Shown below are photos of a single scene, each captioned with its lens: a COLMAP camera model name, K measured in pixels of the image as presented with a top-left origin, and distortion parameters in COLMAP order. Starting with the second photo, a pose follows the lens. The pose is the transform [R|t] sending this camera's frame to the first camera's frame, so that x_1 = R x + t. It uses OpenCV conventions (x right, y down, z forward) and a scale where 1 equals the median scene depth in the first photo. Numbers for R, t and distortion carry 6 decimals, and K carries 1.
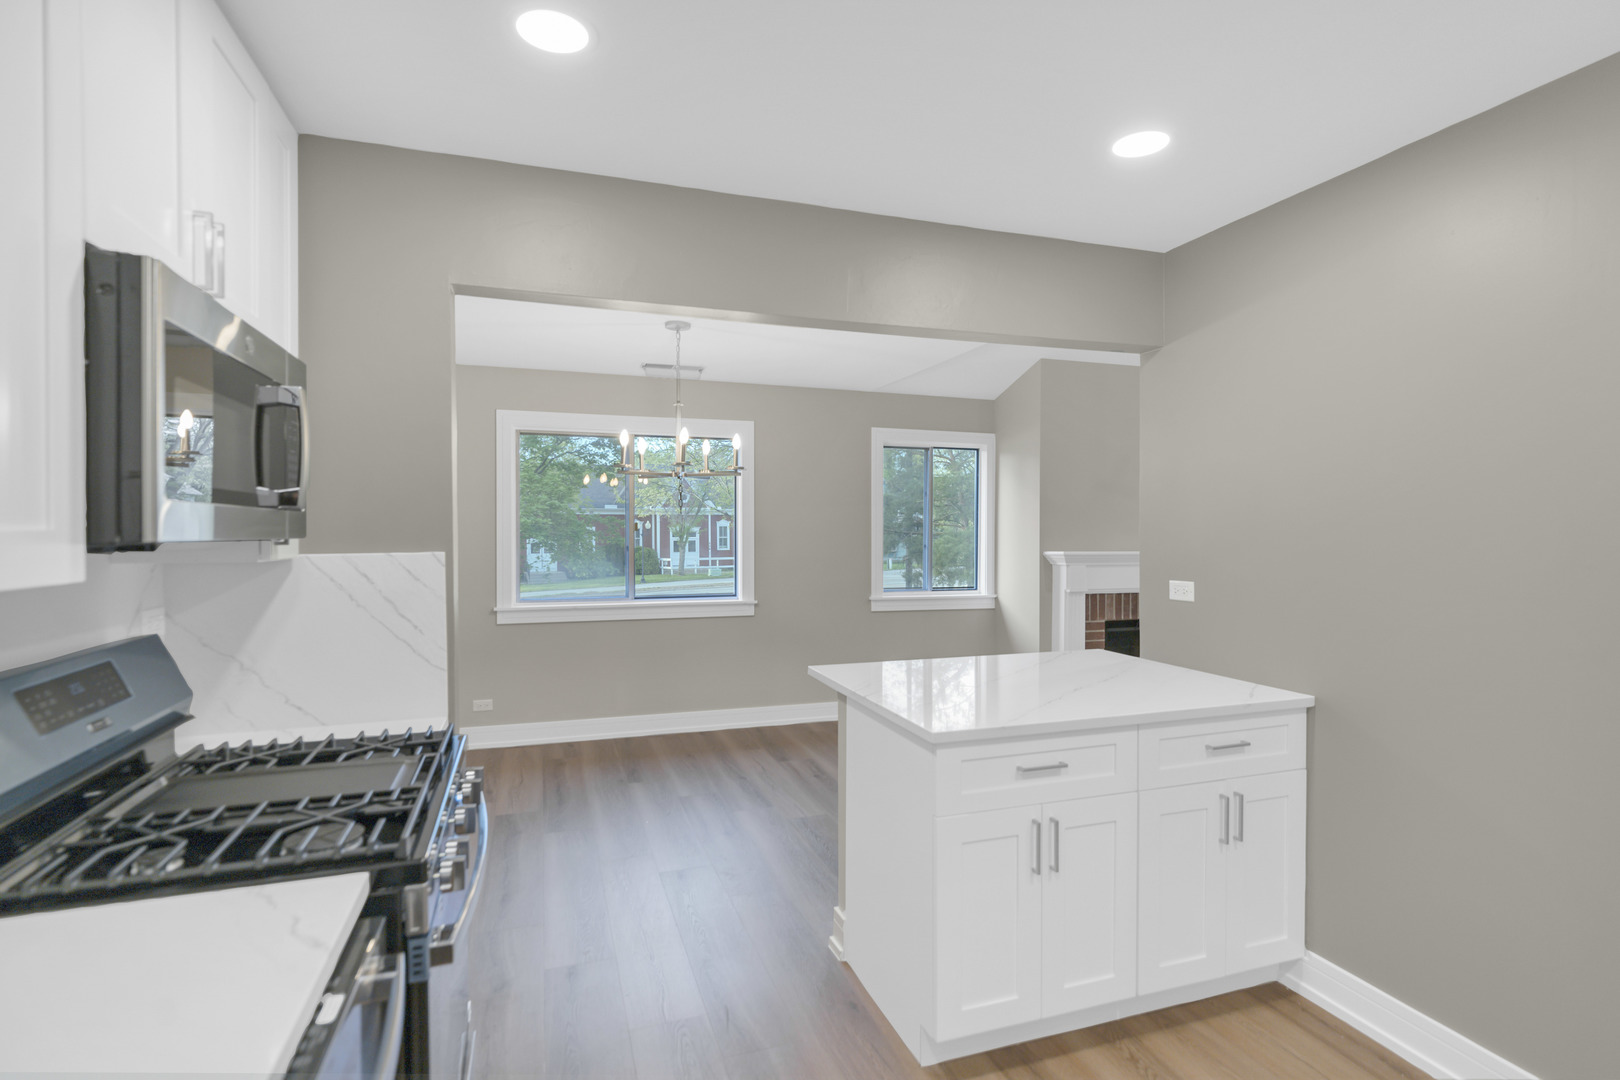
lens RADIAL K [[801.2, 0, 814.3], [0, 801.2, 520.5], [0, 0, 1]] dist [-0.001745, -0.000153]
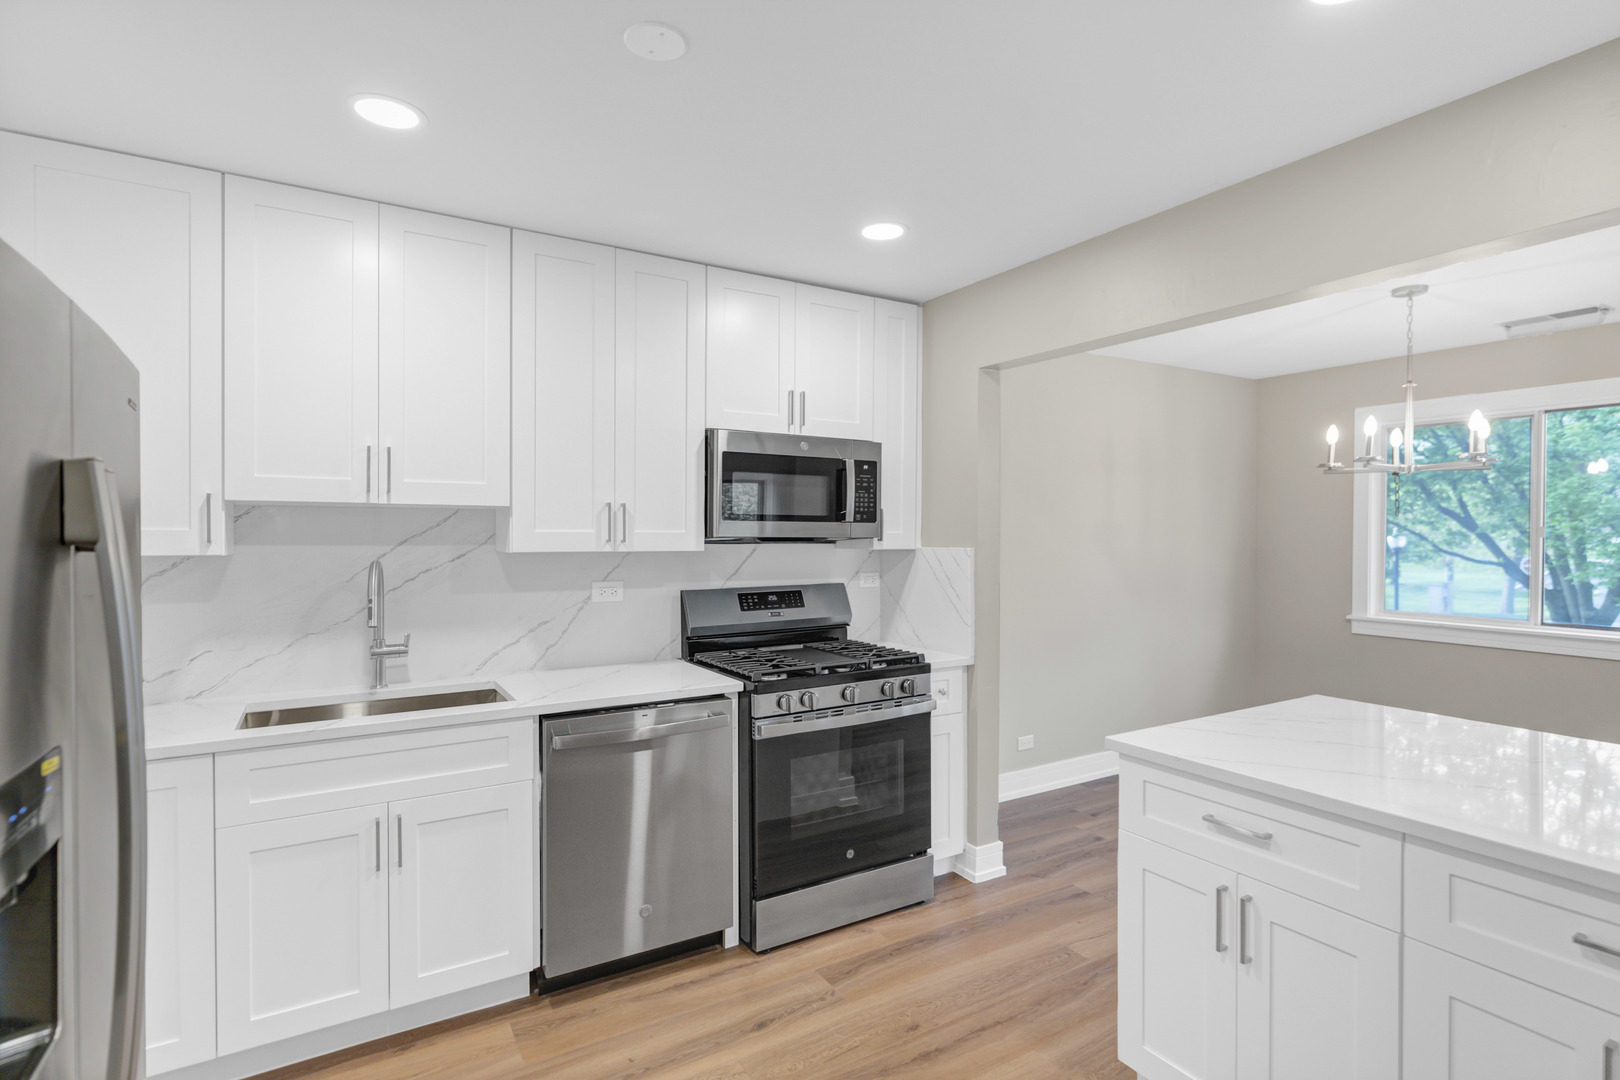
lens RADIAL K [[803.2, 0, 810.0], [0, 803.2, 540.0], [0, 0, 1]] dist [-0.002734, -0.000349]
pose [[0.210880, 0.013548, -0.977418, 0.402428], [0.005939, 0.999868, 0.015141, -0.000060], [0.977494, -0.008998, 0.210772, 0.165503]]
